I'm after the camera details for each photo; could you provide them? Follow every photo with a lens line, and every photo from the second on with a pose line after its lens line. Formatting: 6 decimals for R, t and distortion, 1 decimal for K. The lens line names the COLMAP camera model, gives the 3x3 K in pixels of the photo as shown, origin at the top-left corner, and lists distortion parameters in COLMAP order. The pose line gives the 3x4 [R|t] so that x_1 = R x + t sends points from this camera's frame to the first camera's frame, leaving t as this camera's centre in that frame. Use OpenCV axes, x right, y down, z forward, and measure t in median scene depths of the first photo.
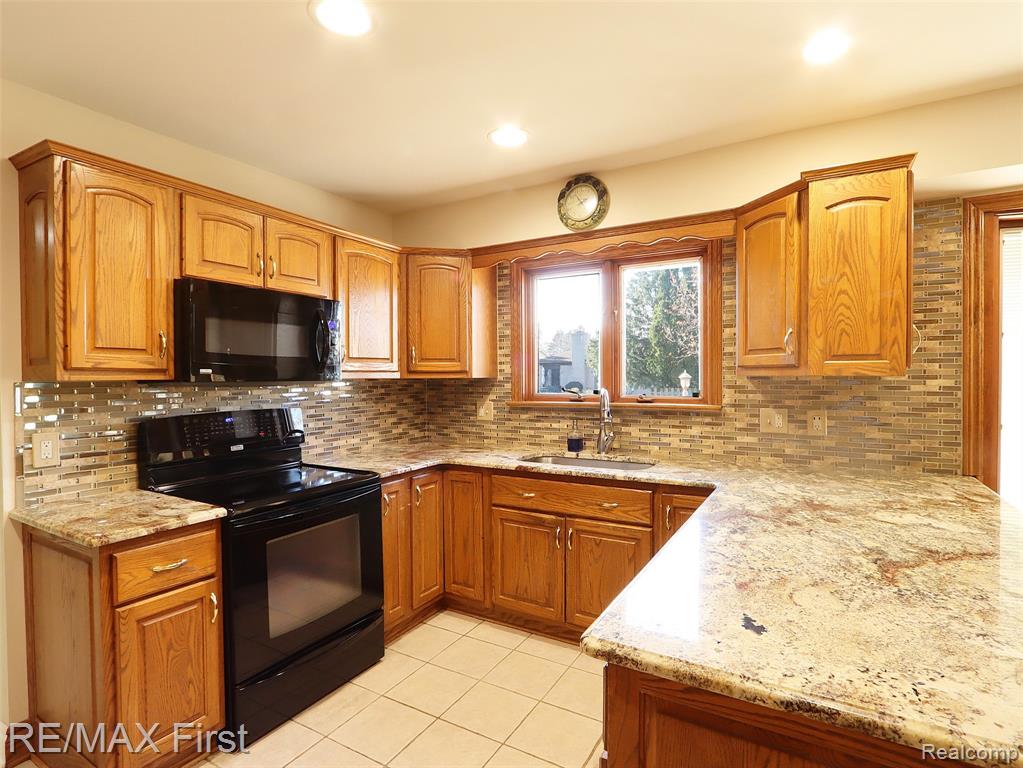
lens RADIAL K [[530.8, 0, 511.8], [0, 530.8, 386.5], [0, 0, 1]] dist [-0.012720, 0.000160]
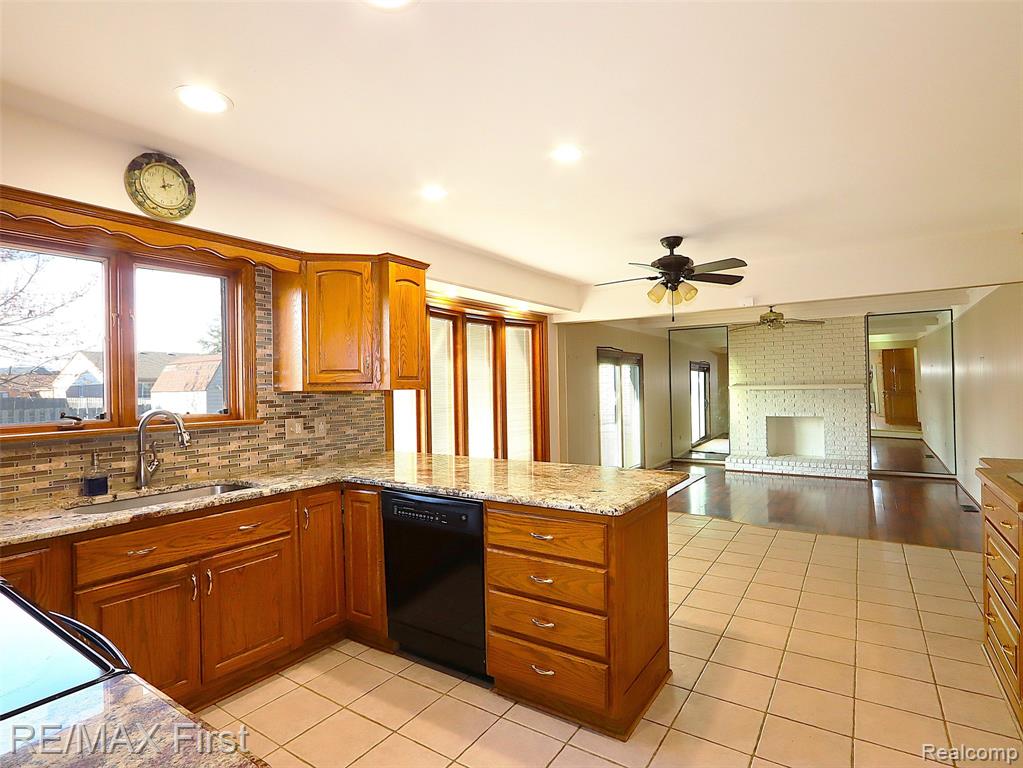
lens RADIAL K [[530.8, 0, 506.5], [0, 530.8, 385.9], [0, 0, 1]] dist [-0.012720, 0.000160]
pose [[0.068689, 0.007377, 0.997611, -0.666129], [0.038297, 0.999216, -0.010026, -0.002394], [-0.996903, 0.038895, 0.068352, 0.418833]]
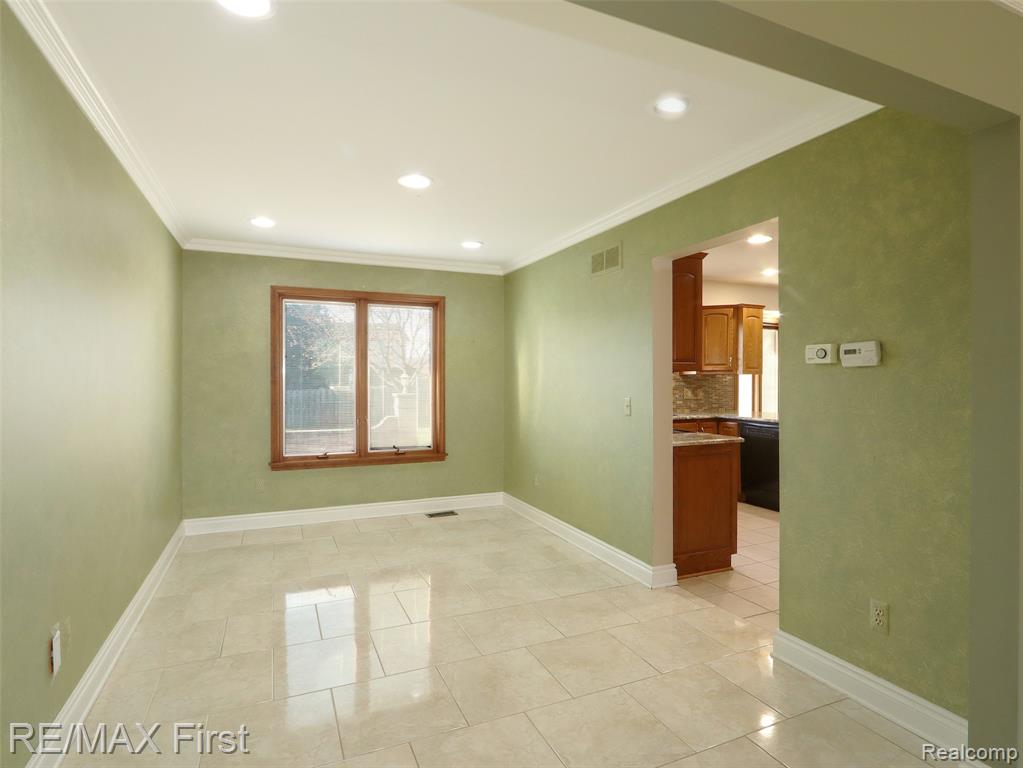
lens RADIAL K [[530.8, 0, 511.5], [0, 530.8, 380.2], [0, 0, 1]] dist [-0.012720, 0.000160]
pose [[0.599790, -0.005413, 0.800139, -1.824512], [0.016990, 0.999838, -0.005972, 0.005744], [-0.799977, 0.017177, 0.599785, 0.205292]]
